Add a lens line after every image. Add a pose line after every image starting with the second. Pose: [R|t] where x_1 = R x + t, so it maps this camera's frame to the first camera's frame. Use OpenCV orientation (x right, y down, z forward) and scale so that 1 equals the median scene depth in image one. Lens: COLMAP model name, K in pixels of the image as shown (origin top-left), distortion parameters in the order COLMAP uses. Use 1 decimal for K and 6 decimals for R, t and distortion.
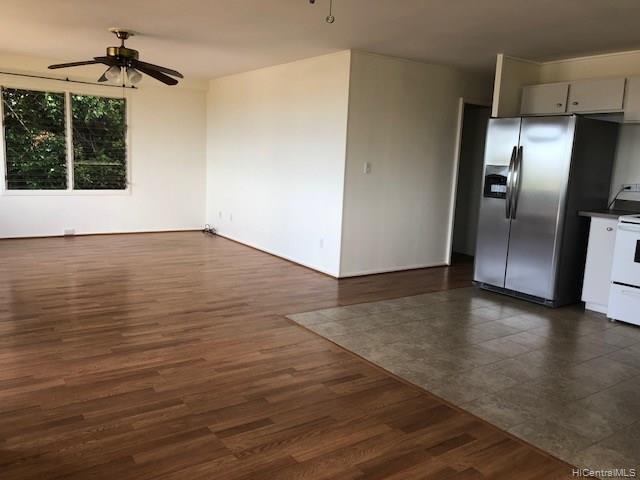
lens RADIAL K [[526.5, 0, 320.0], [0, 526.5, 240.0], [0, 0, 1]] dist [0.009676, -0.004457]
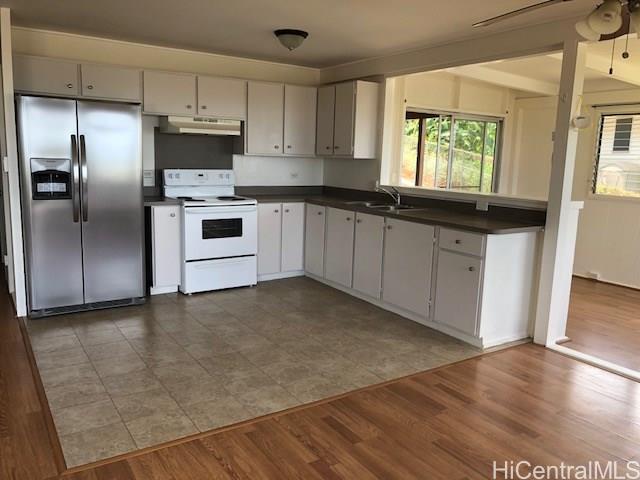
lens RADIAL K [[519.8, 0, 320.0], [0, 519.8, 240.0], [0, 0, 1]] dist [0.109396, -0.242588]
pose [[0.027225, -0.201347, 0.979141, -0.752157], [0.123400, 0.972690, 0.196589, -0.215772], [-0.991983, 0.115474, 0.051328, 0.971025]]
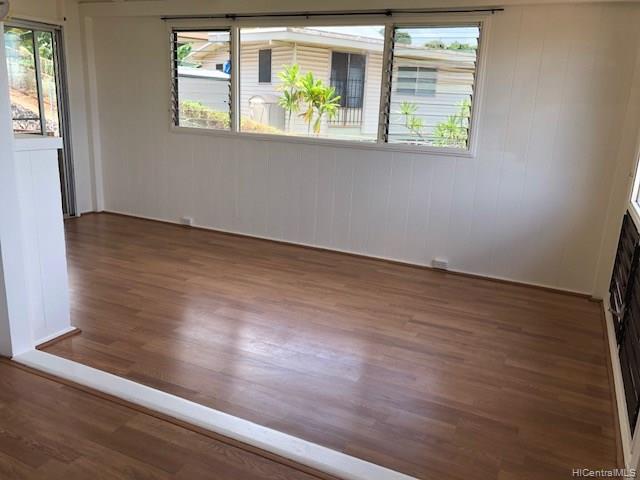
lens RADIAL K [[526.5, 0, 320.0], [0, 526.5, 240.0], [0, 0, 1]] dist [0.009676, -0.004457]
pose [[-0.504860, -0.286229, 0.814364, -0.432081], [0.061619, 0.929066, 0.364744, -0.107144], [-0.860999, 0.234326, -0.451412, 0.430397]]
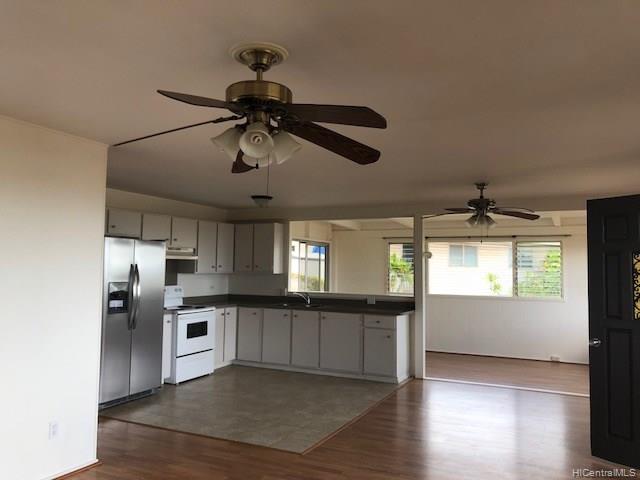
lens RADIAL K [[519.8, 0, 320.0], [0, 519.8, 240.0], [0, 0, 1]] dist [0.109396, -0.242588]
pose [[-0.490118, -0.002239, 0.871653, -1.294393], [0.098112, 0.993500, 0.057719, -0.414117], [-0.866117, 0.113808, -0.486713, 1.947725]]
